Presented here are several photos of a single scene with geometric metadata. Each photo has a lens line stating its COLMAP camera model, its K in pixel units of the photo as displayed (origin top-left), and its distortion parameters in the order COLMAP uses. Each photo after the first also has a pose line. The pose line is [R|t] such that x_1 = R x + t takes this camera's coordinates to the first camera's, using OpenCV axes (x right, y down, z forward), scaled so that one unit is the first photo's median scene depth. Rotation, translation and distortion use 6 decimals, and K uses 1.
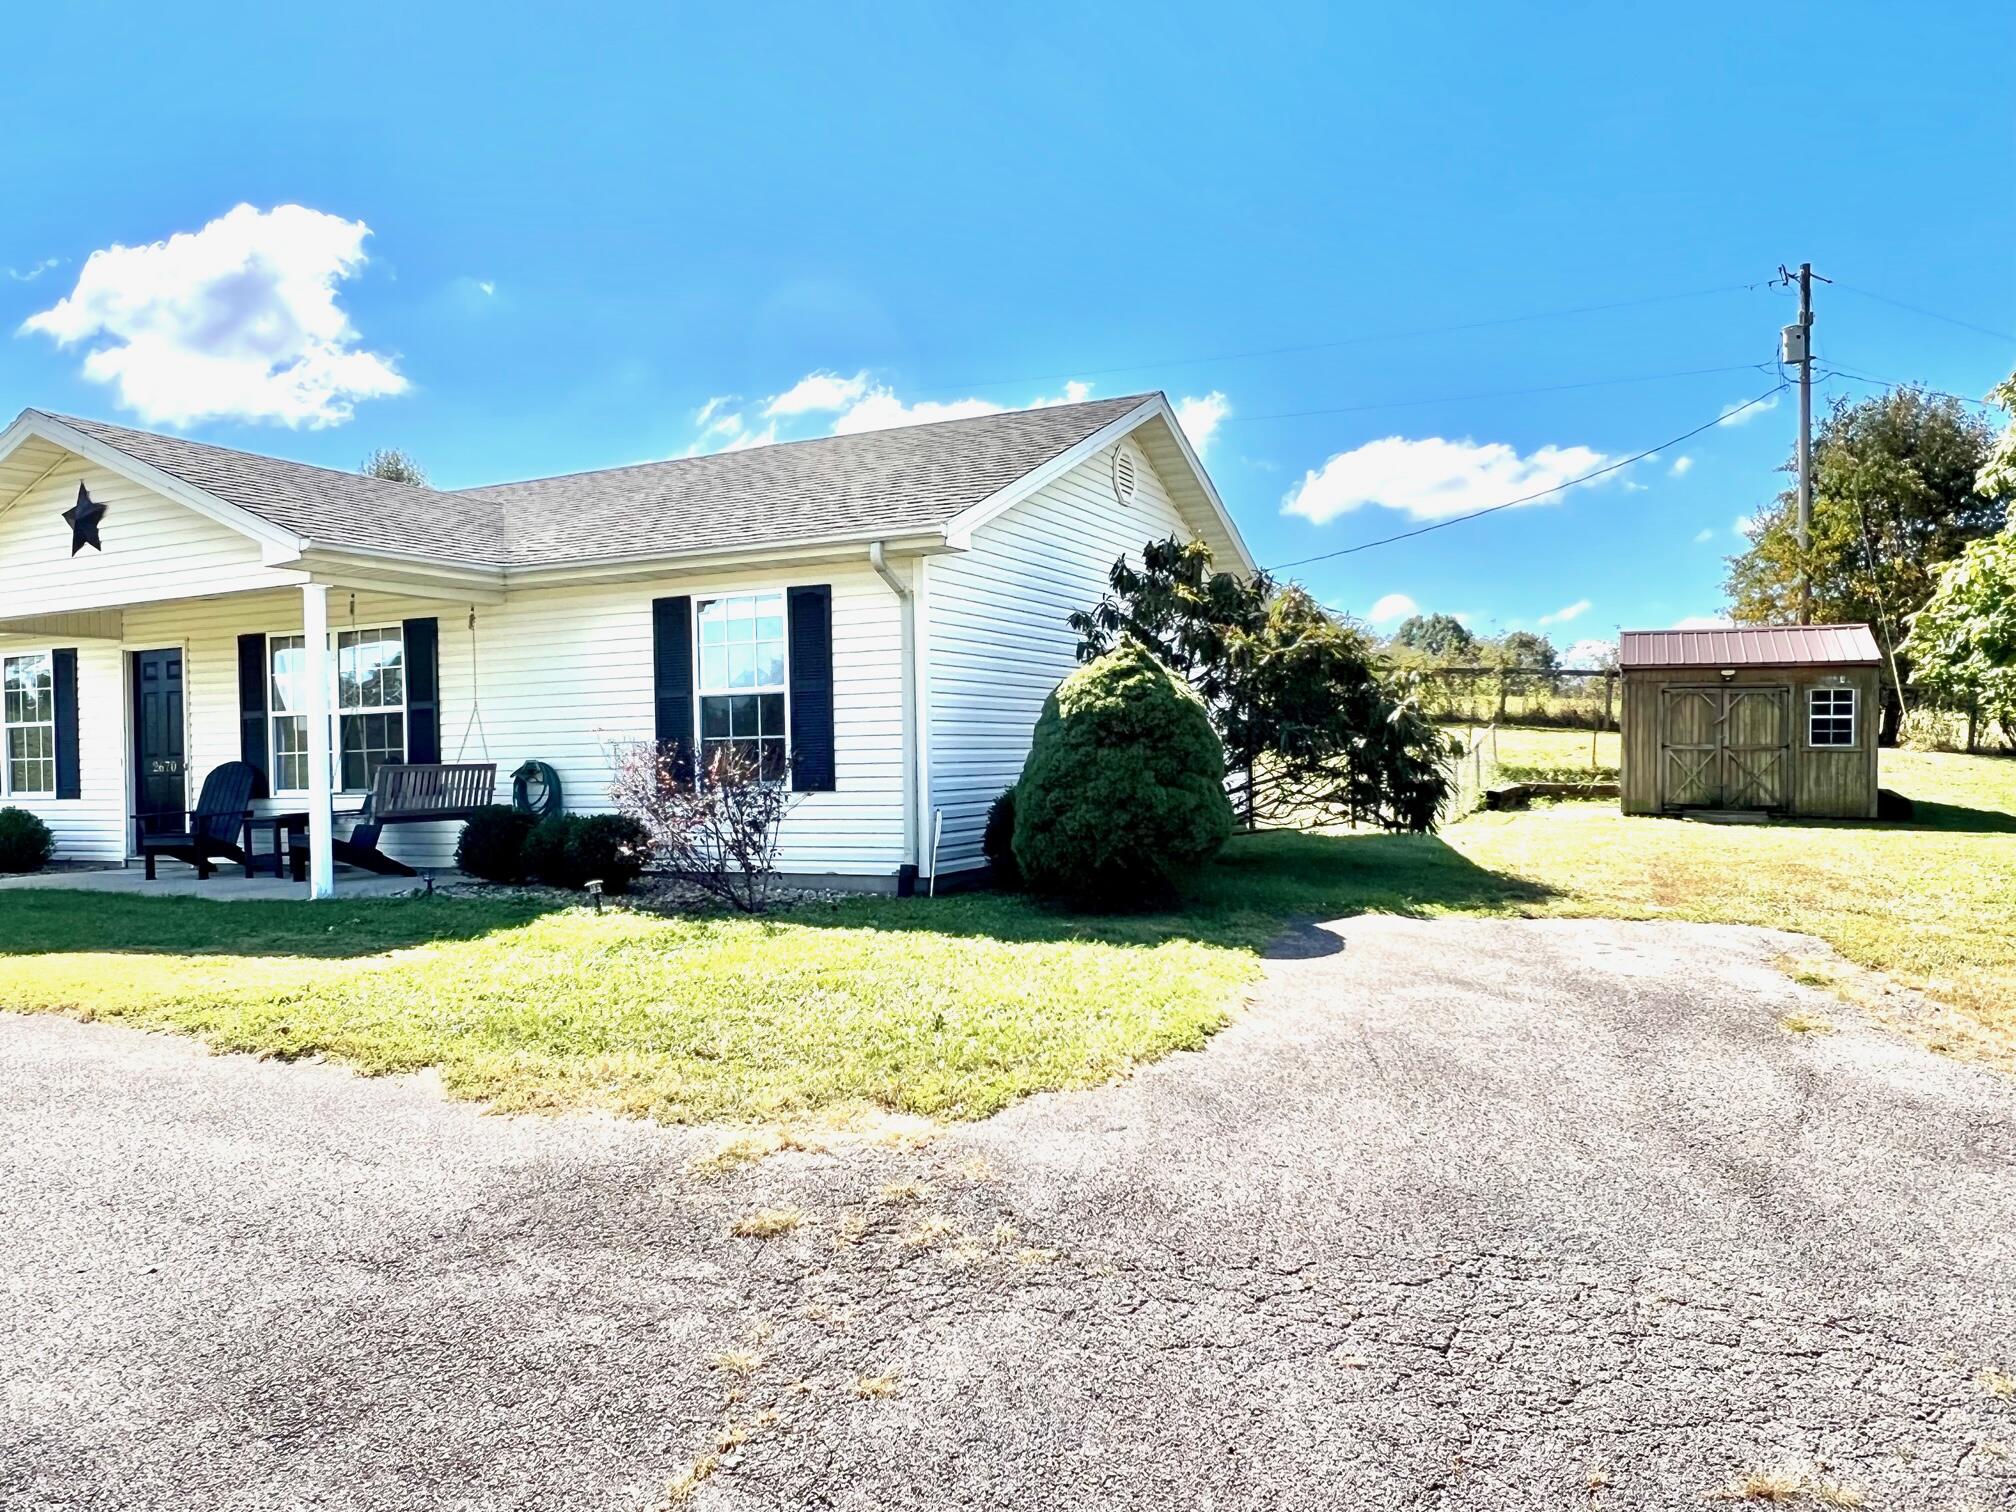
lens RADIAL K [[1408.6, 0, 1003.6], [0, 1408.6, 764.9], [0, 0, 1]] dist [-0.003333, 0.000277]
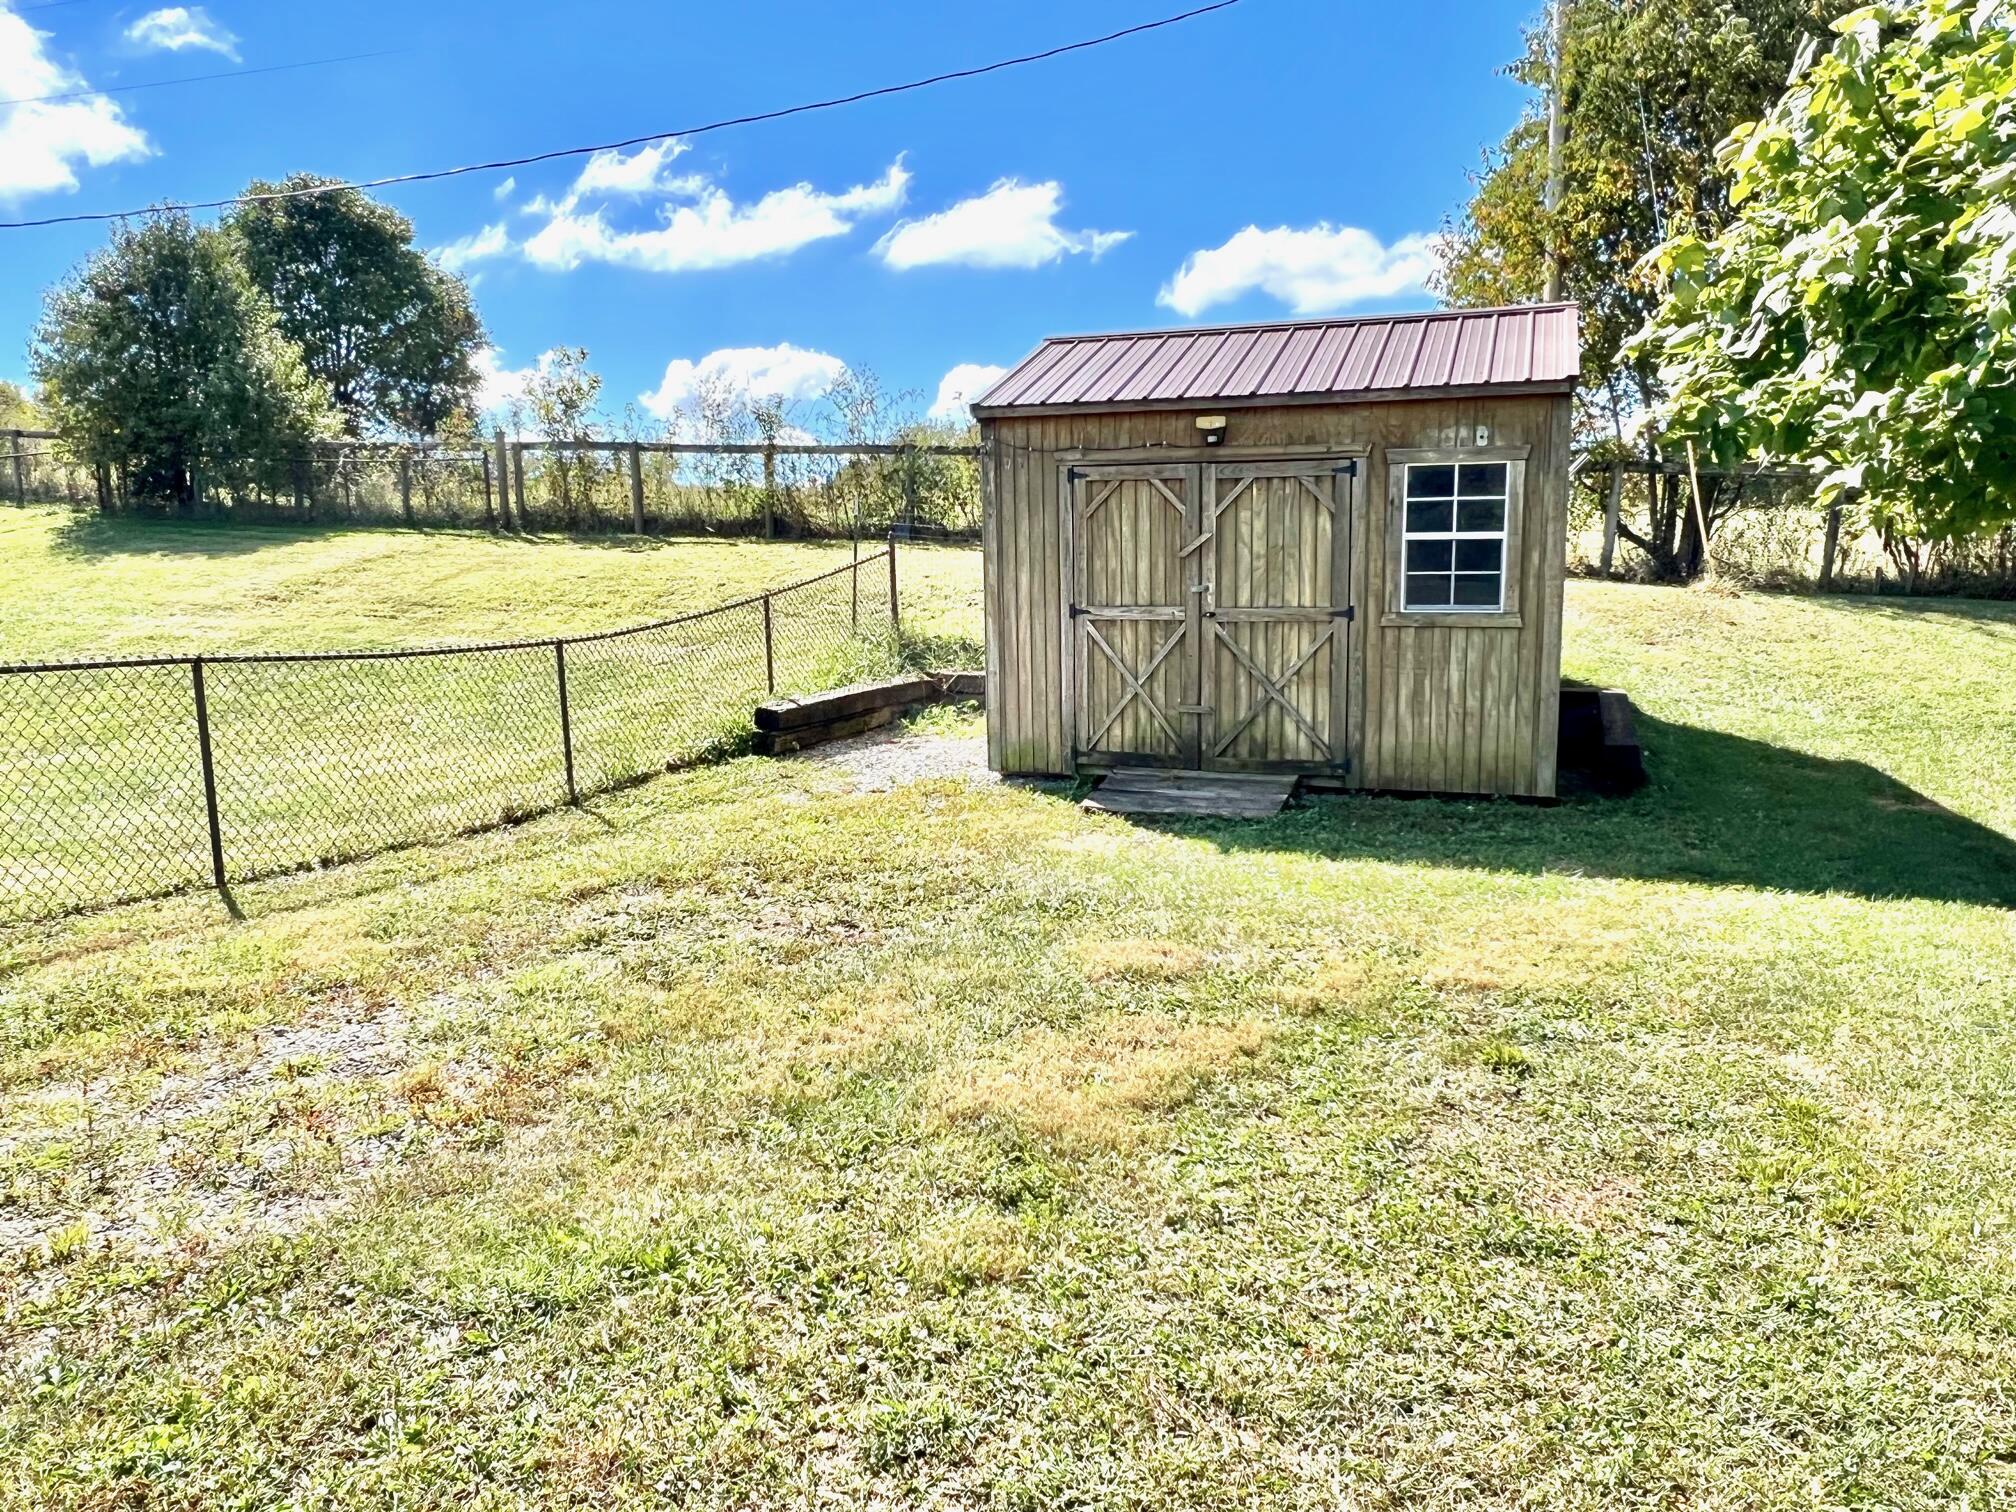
lens RADIAL K [[1408.6, 0, 1014.4], [0, 1408.6, 753.9], [0, 0, 1]] dist [-0.003333, 0.000277]
pose [[0.997254, -0.018244, 0.071778, 0.432432], [0.009245, 0.992268, 0.123769, -0.023360], [-0.073481, -0.122766, 0.989712, 0.609381]]
